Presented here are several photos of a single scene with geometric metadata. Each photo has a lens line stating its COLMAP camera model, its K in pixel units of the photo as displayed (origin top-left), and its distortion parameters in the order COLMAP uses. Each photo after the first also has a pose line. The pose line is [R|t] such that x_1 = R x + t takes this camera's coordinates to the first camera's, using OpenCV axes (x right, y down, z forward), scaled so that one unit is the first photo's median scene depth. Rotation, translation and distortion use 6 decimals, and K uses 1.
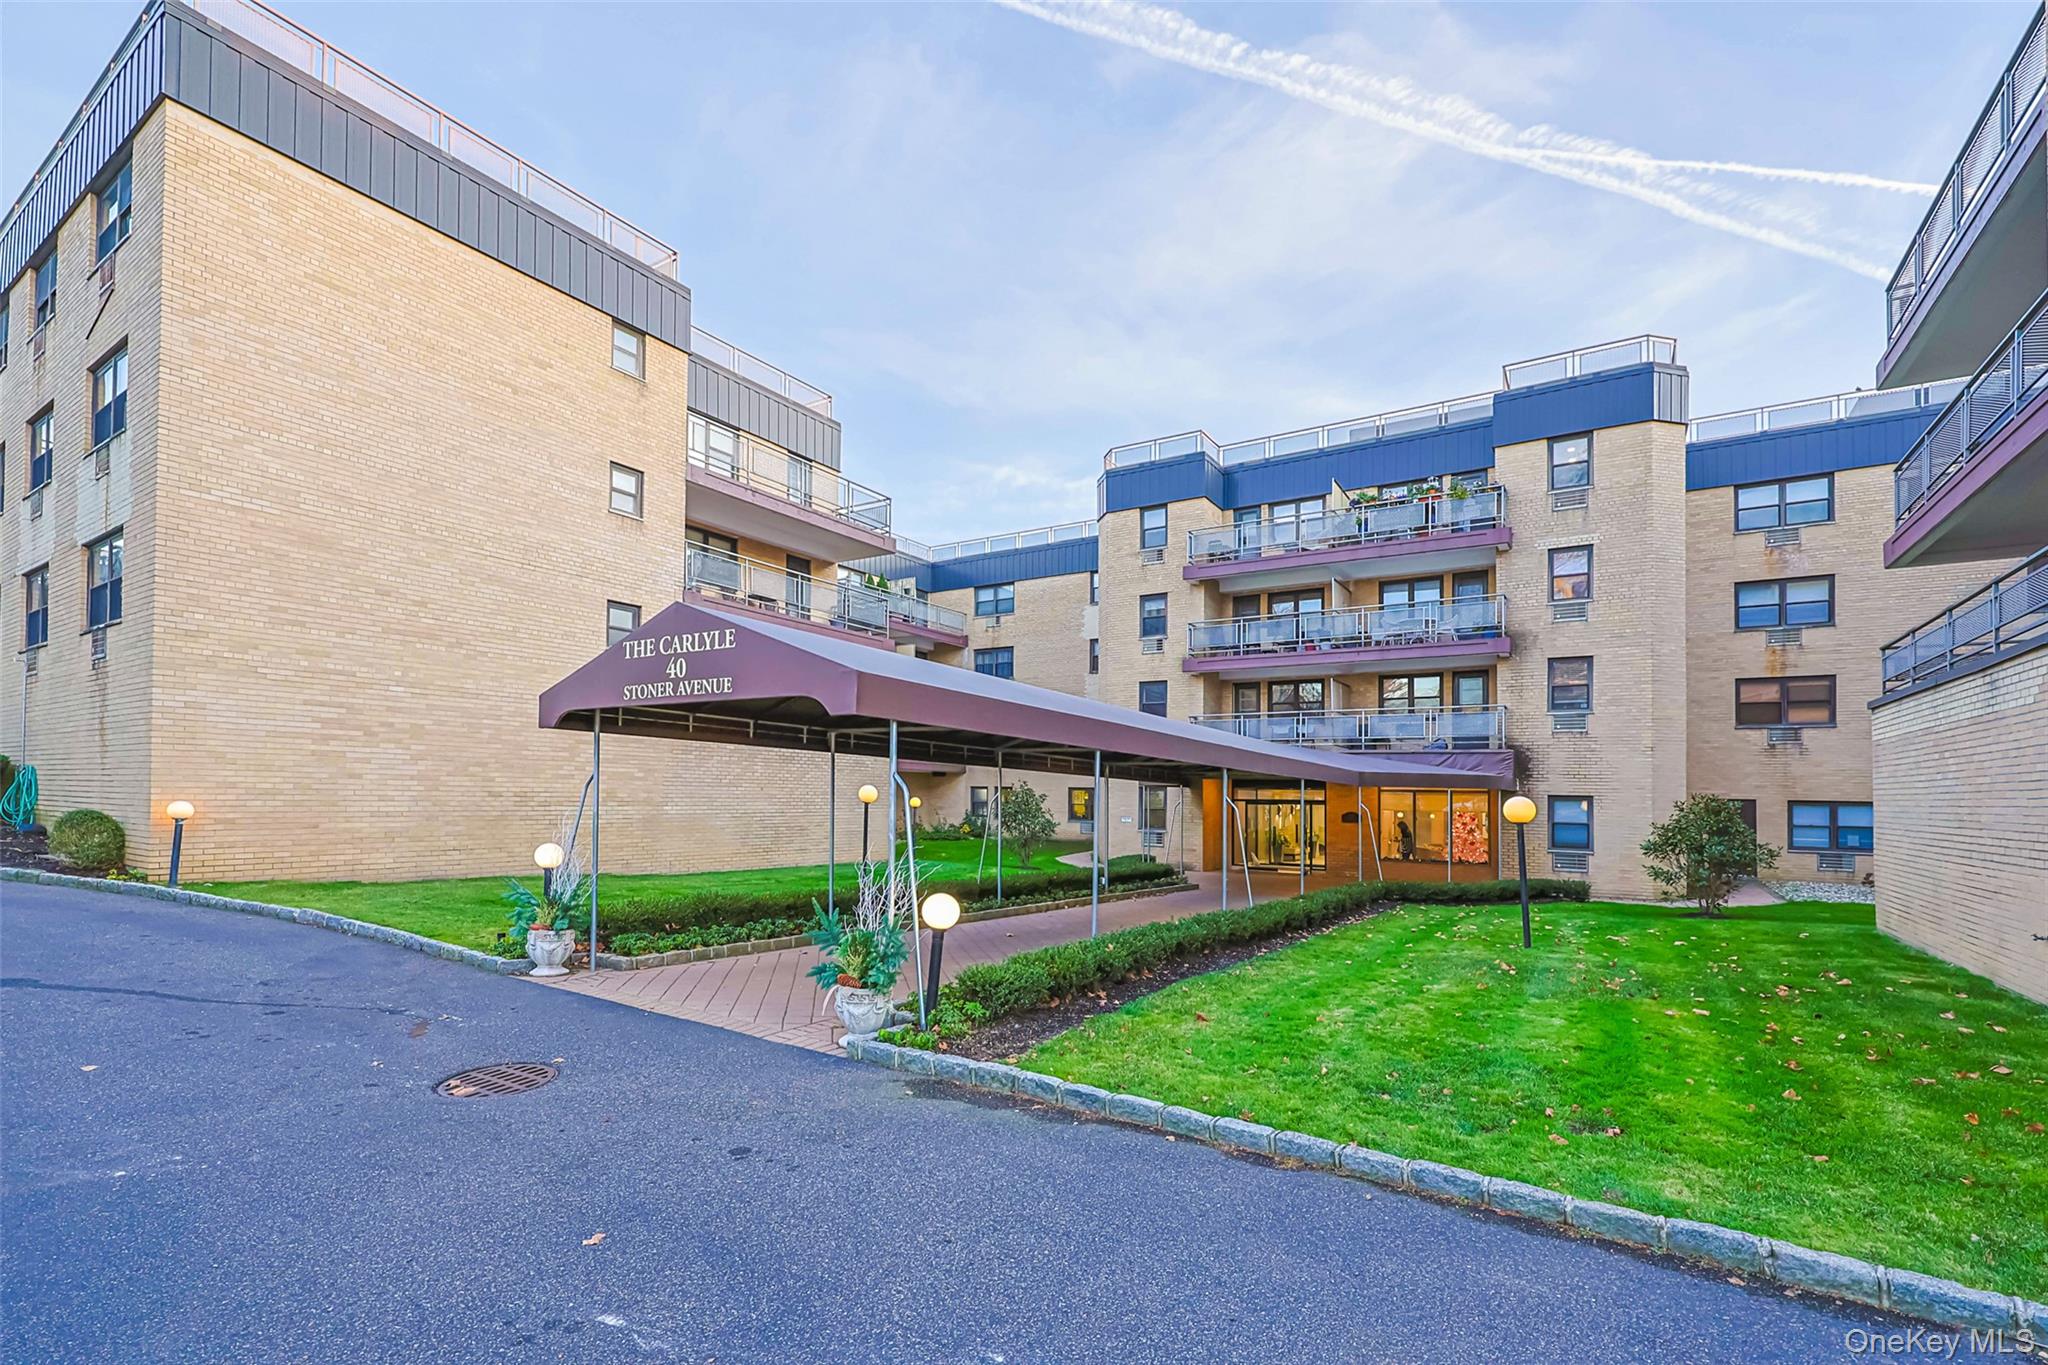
lens RADIAL K [[816.5, 0, 1090.2], [0, 816.5, 783.6], [0, 0, 1]] dist [-0.000827, 0.001681]
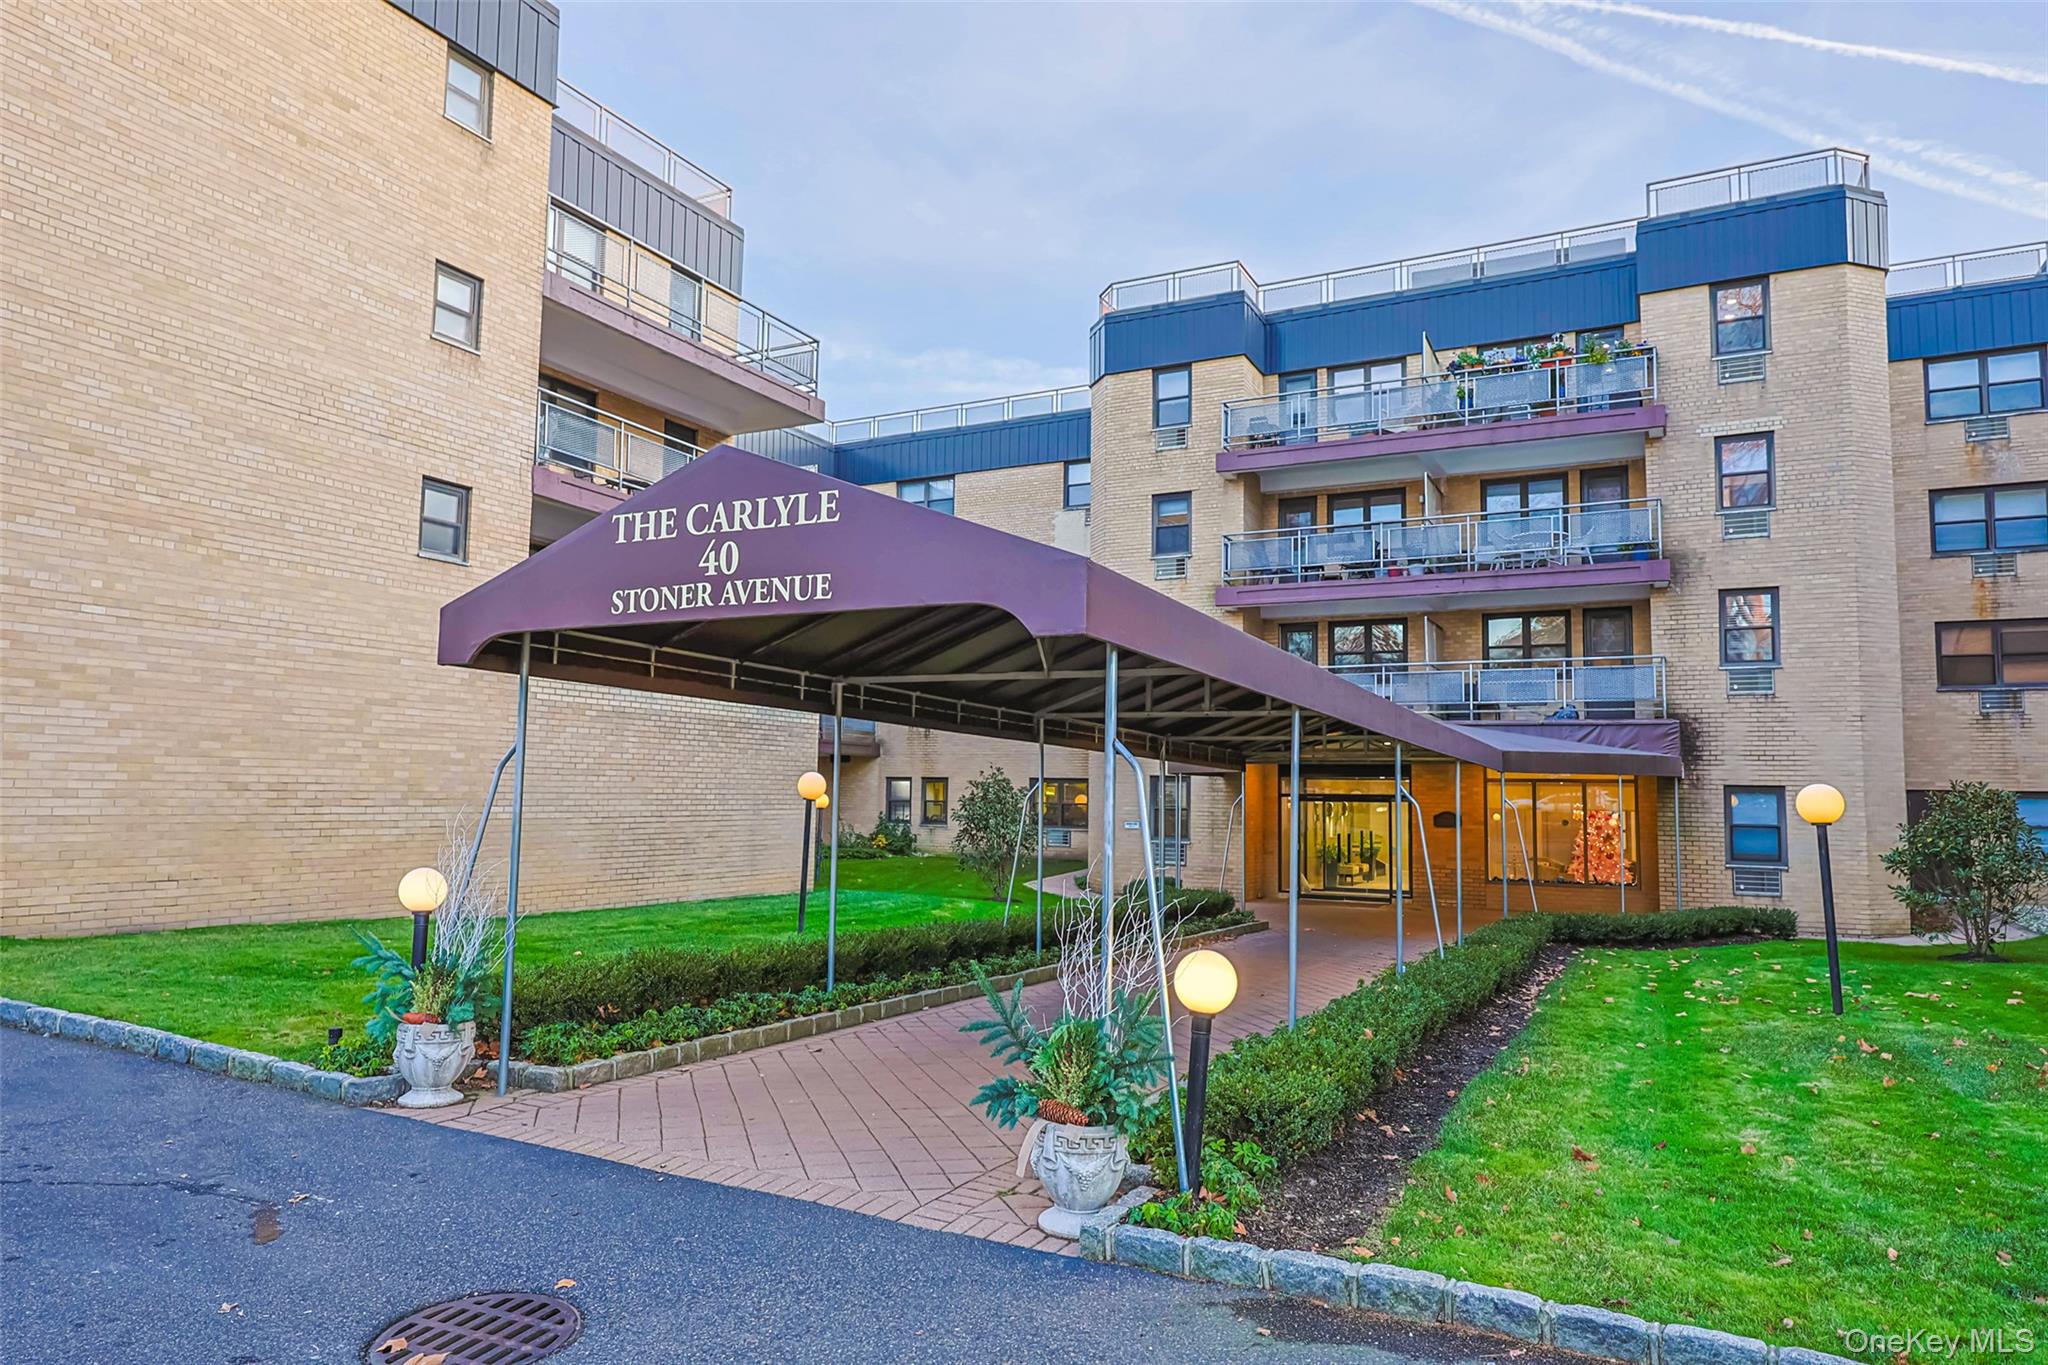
lens RADIAL K [[1161.9, 0, 1038.1], [0, 1161.9, 695.8], [0, 0, 1]] dist [0.004283, 0.000721]
pose [[0.998078, 0.000132, 0.061963, -0.107918], [0.004075, 0.997692, -0.067773, 0.003743], [-0.061829, 0.067896, 0.995775, 0.057293]]
